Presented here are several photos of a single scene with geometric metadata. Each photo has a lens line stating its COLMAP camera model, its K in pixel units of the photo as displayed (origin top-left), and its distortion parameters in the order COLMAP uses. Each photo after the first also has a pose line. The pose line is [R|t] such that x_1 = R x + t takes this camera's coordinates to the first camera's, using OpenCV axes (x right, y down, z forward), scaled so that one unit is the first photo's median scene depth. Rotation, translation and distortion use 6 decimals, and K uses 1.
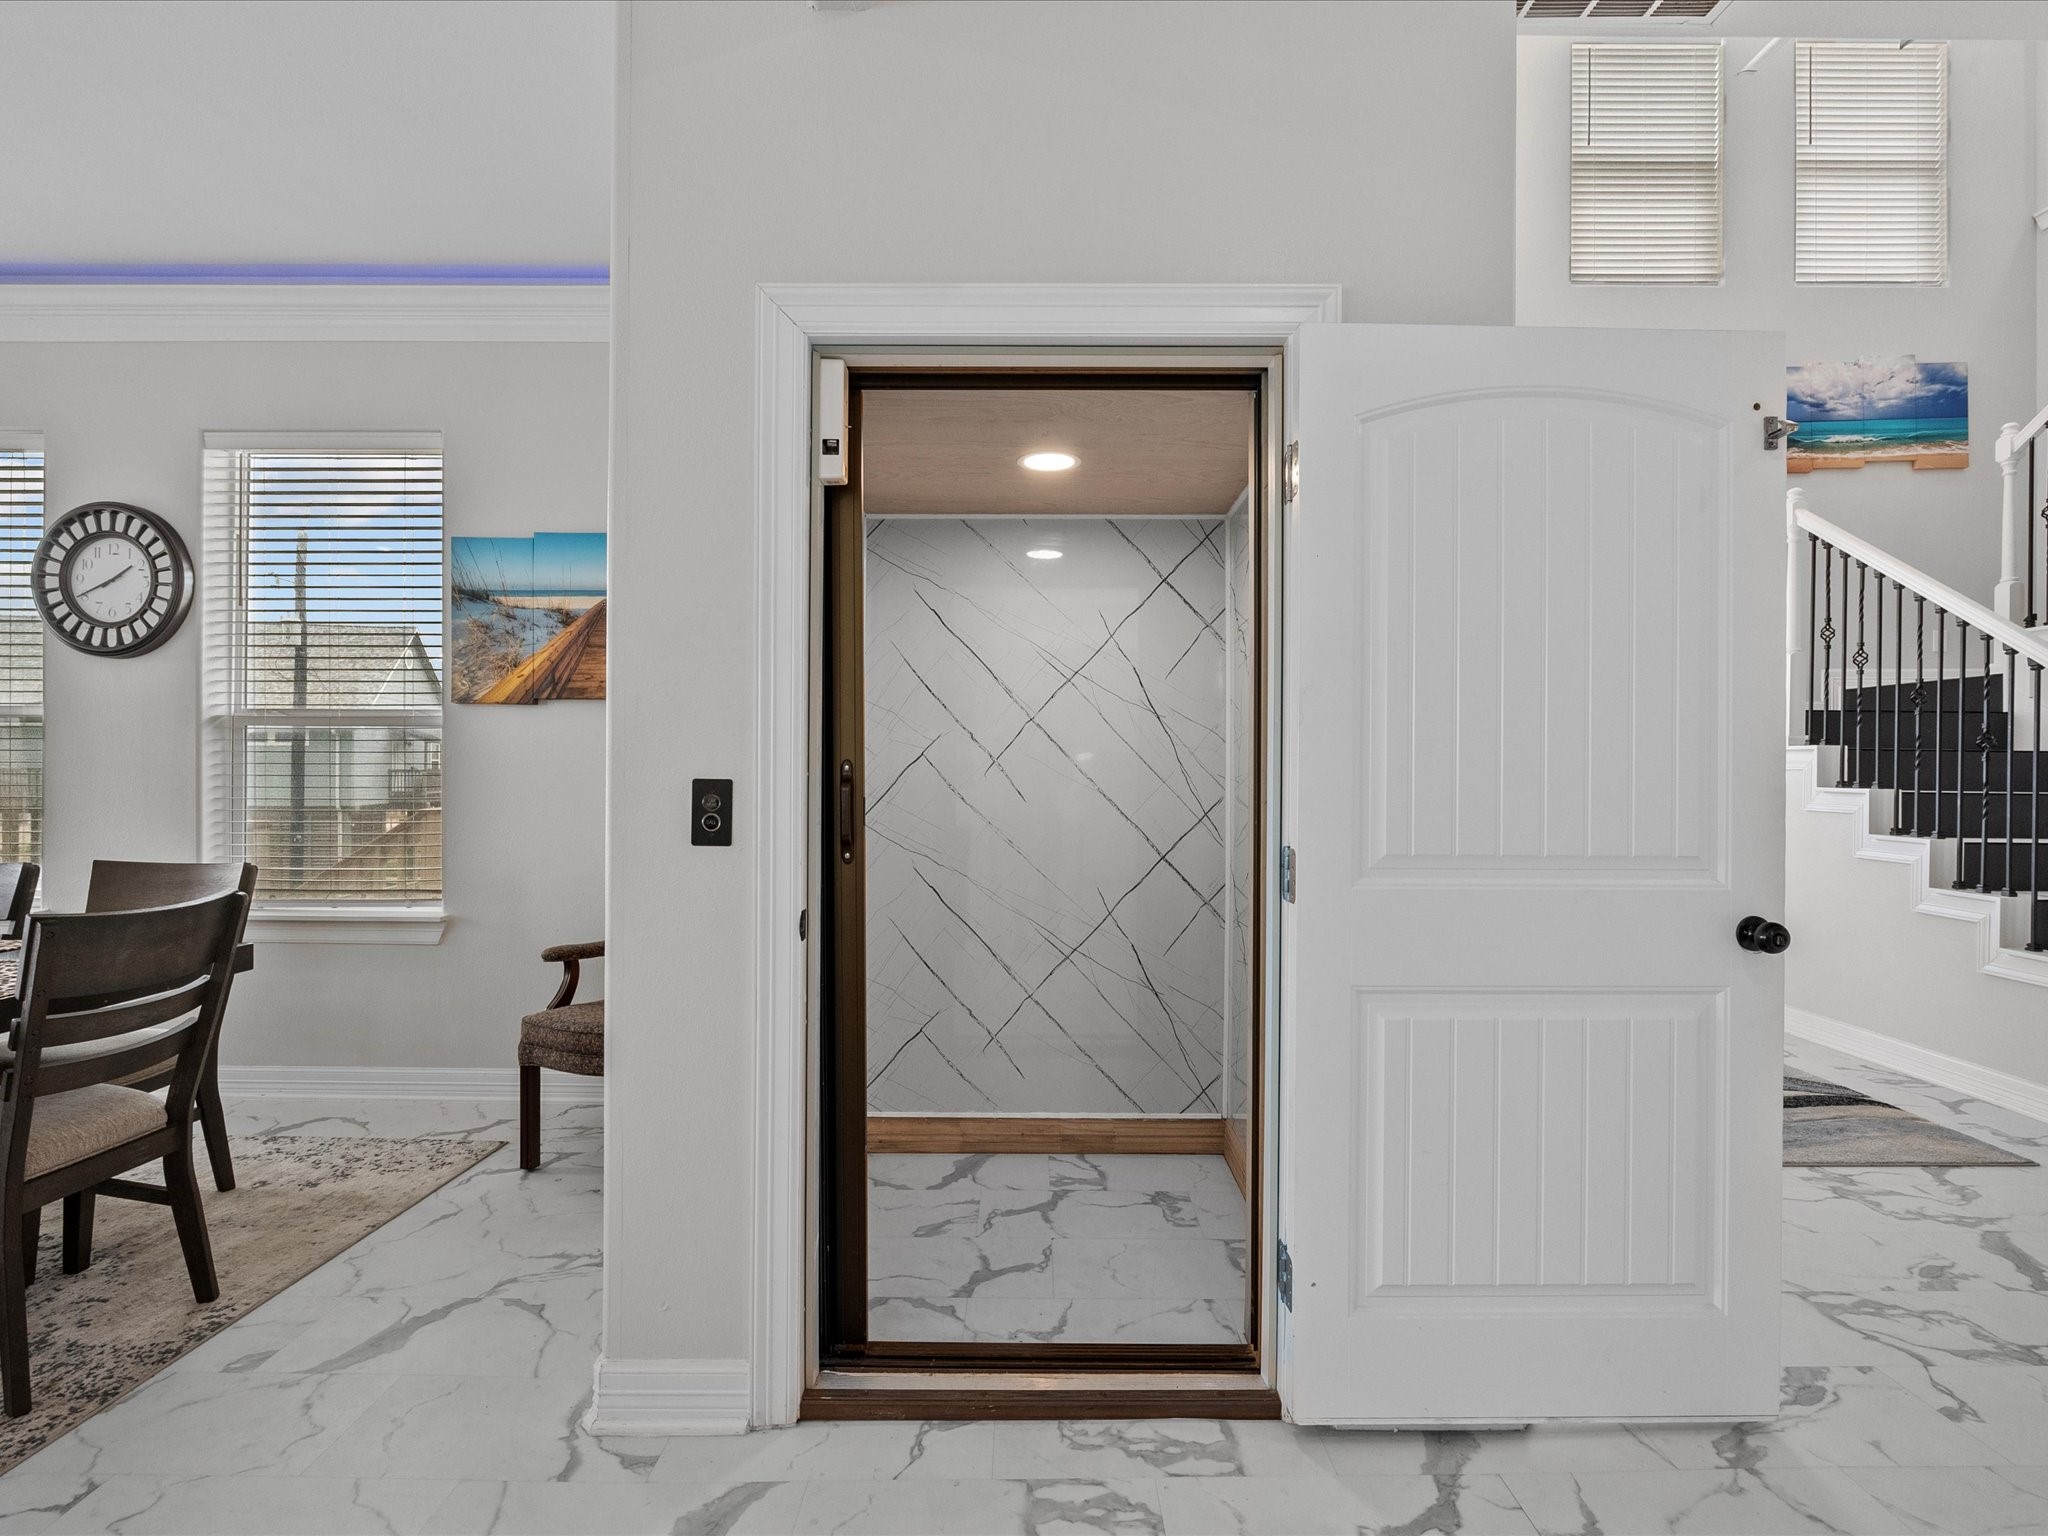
lens RADIAL K [[992.4, 0, 1060.7], [0, 992.4, 767.9], [0, 0, 1]] dist [-0.002973, 0.000085]
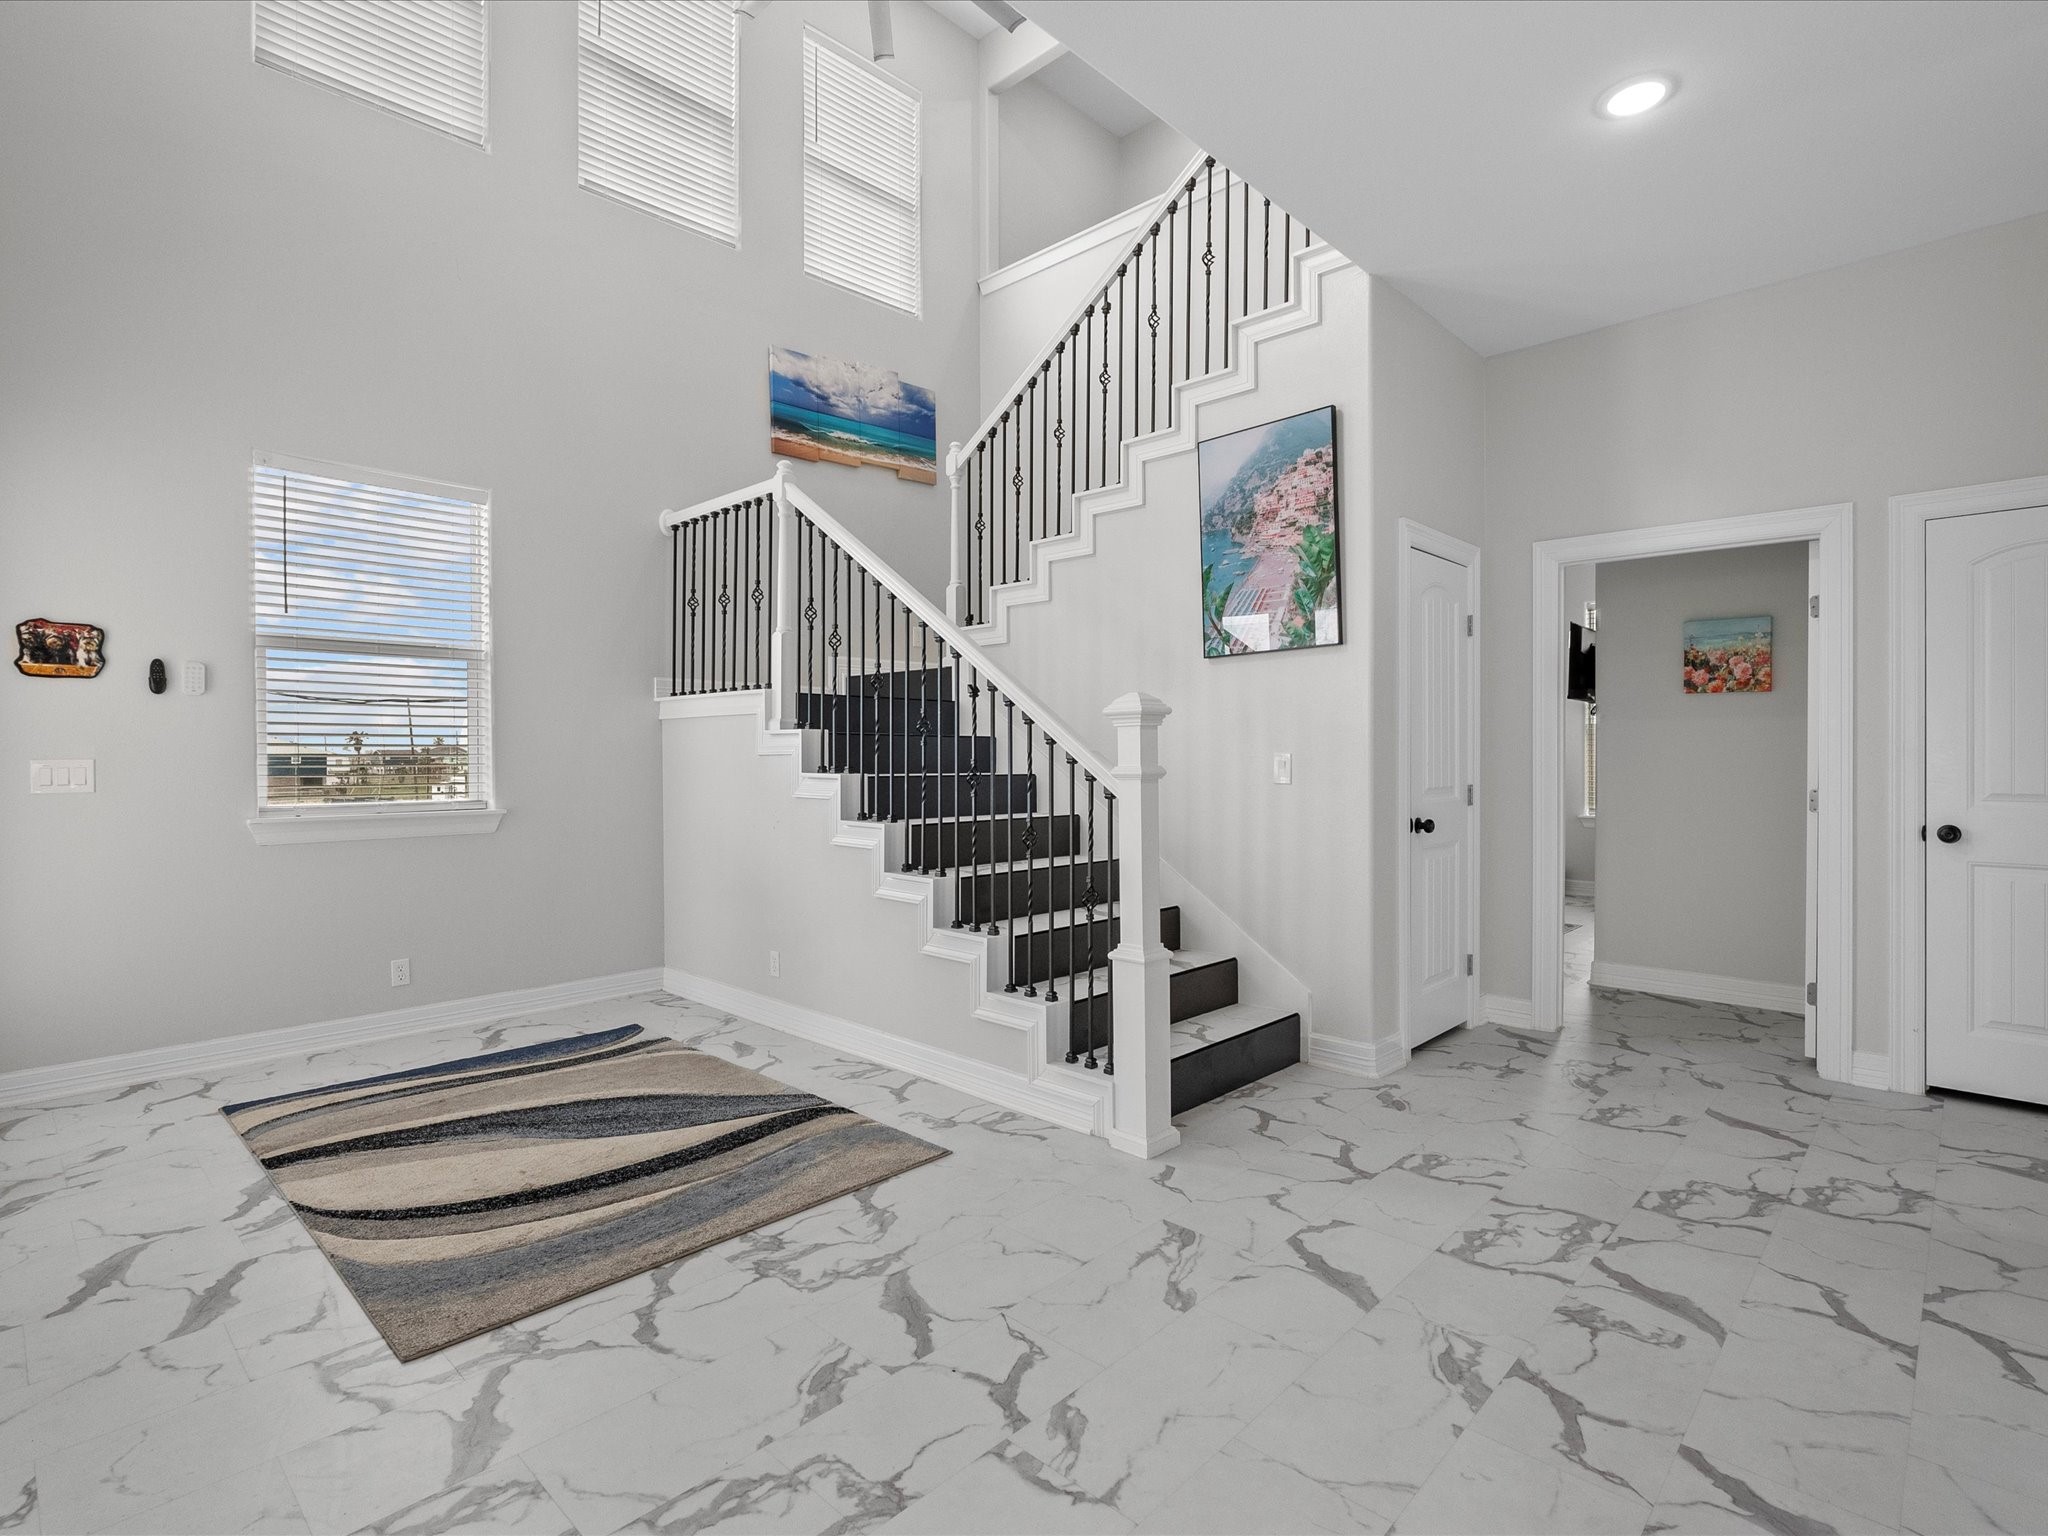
lens RADIAL K [[1058.1, 0, 1029.7], [0, 1058.1, 740.9], [0, 0, 1]] dist [0.049086, 0.000577]
pose [[0.694551, 0.002484, 0.719439, 0.185657], [0.007857, 0.999908, -0.011038, 0.001658], [-0.719401, 0.013320, 0.694468, 0.134018]]
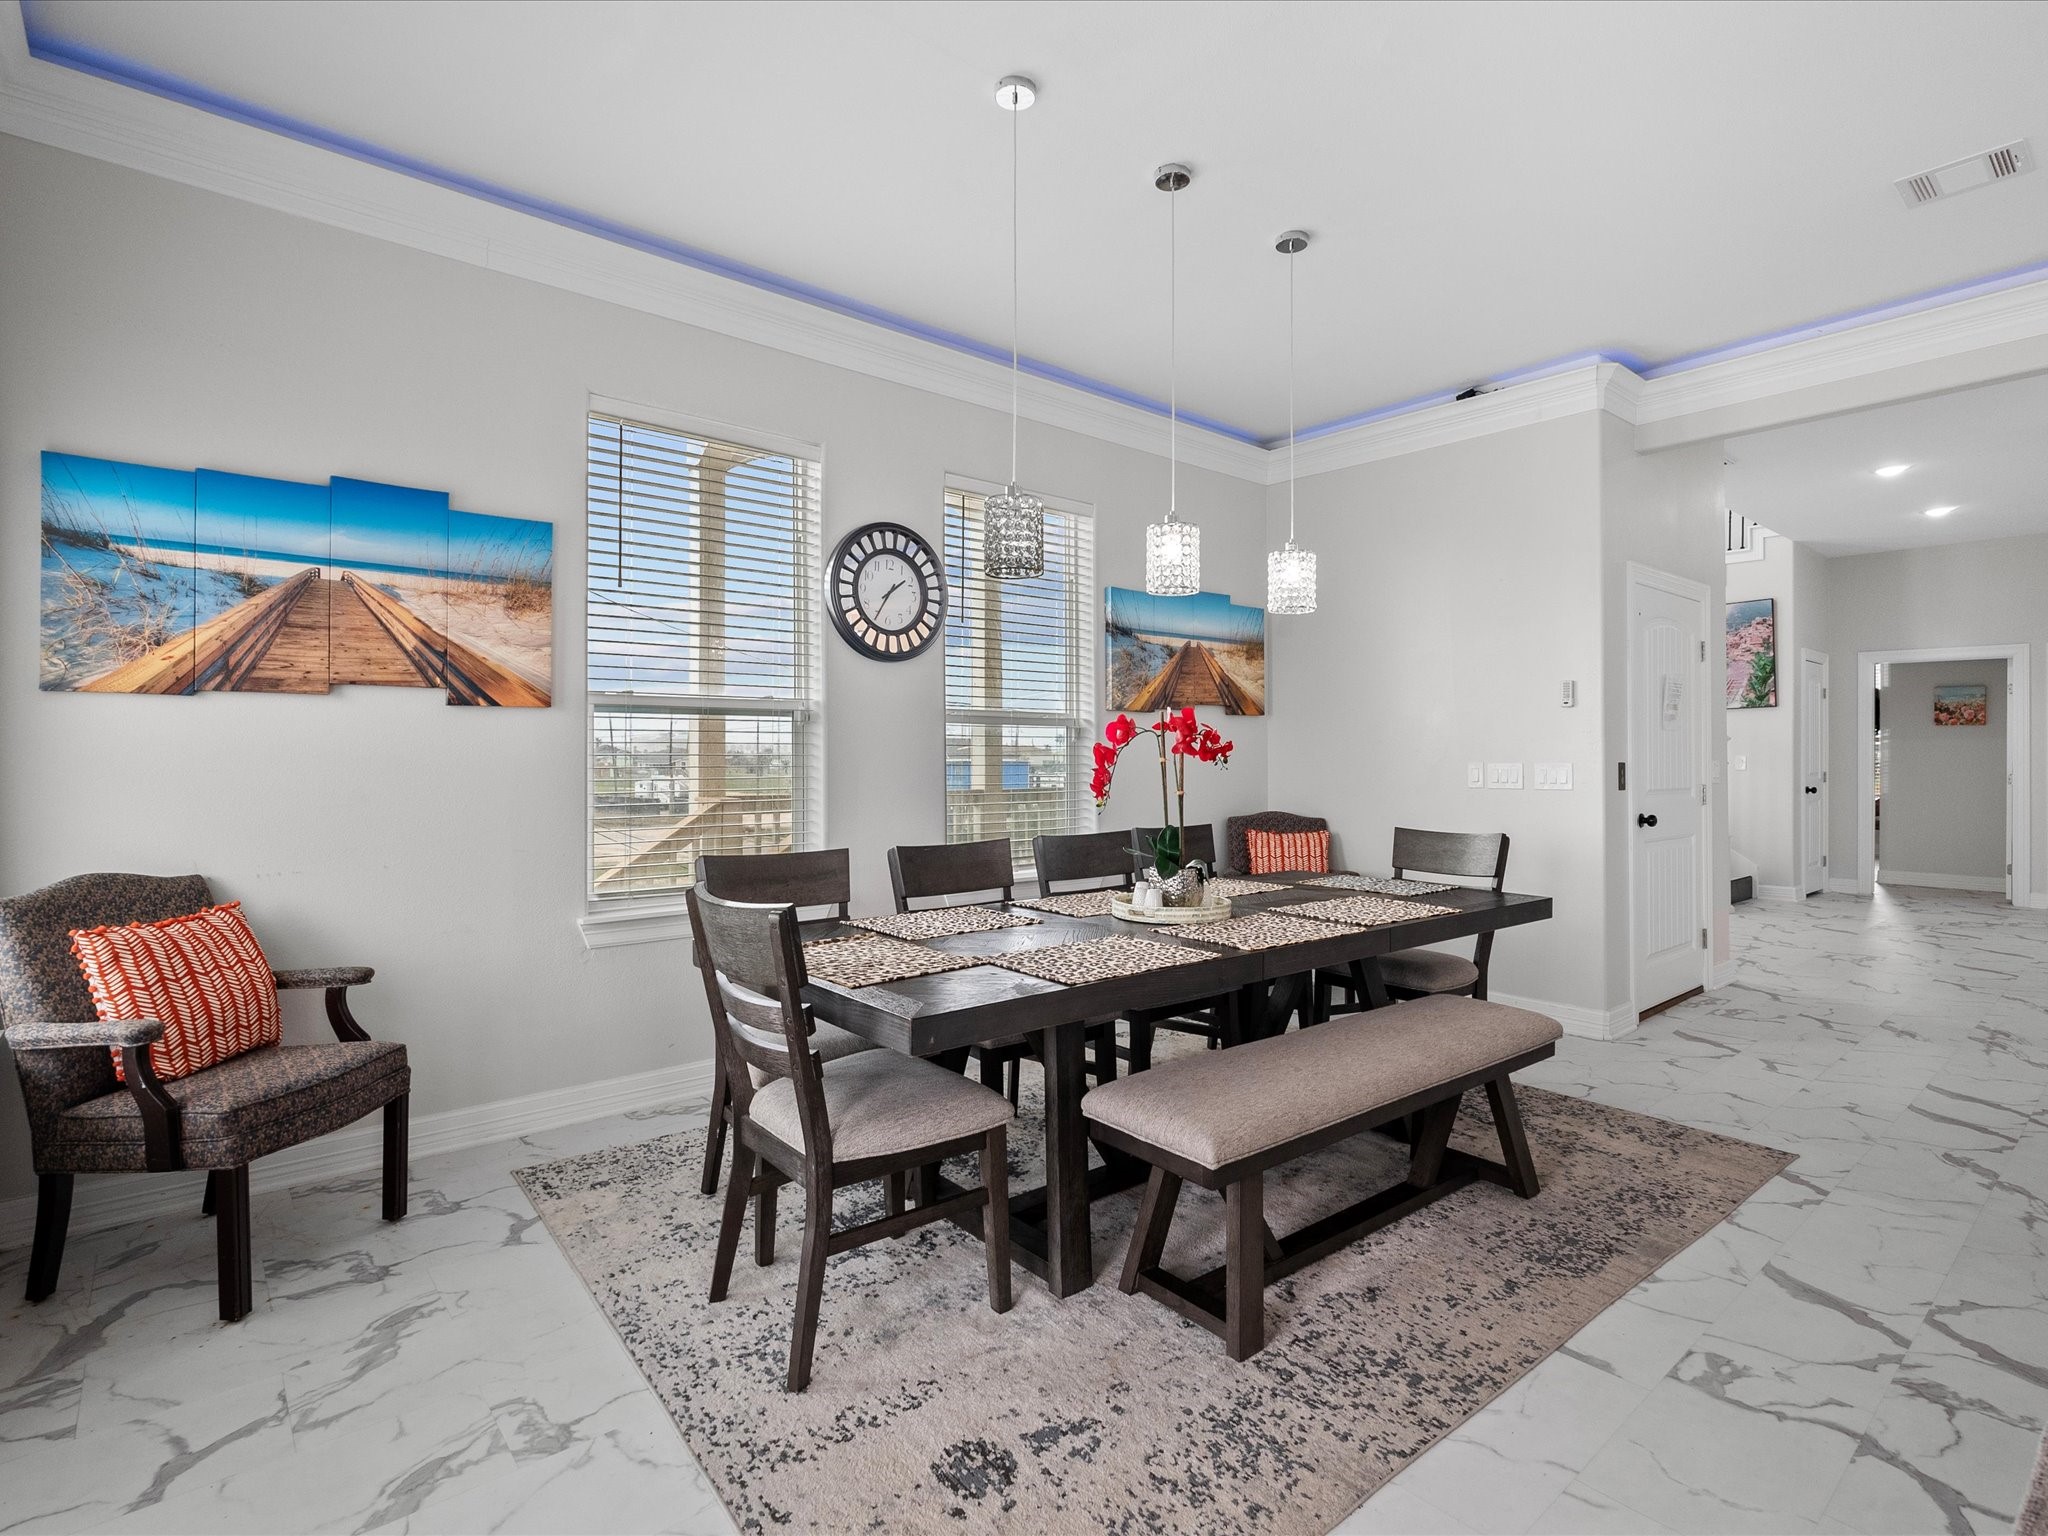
lens RADIAL K [[1007.6, 0, 1024.0], [0, 1007.6, 764.7], [0, 0, 1]] dist [-0.001990, 0.000731]
pose [[0.776507, -0.008255, 0.630054, -1.026799], [0.017083, 0.999822, -0.007955, 0.009886], [-0.629877, 0.016941, 0.776510, 0.020326]]
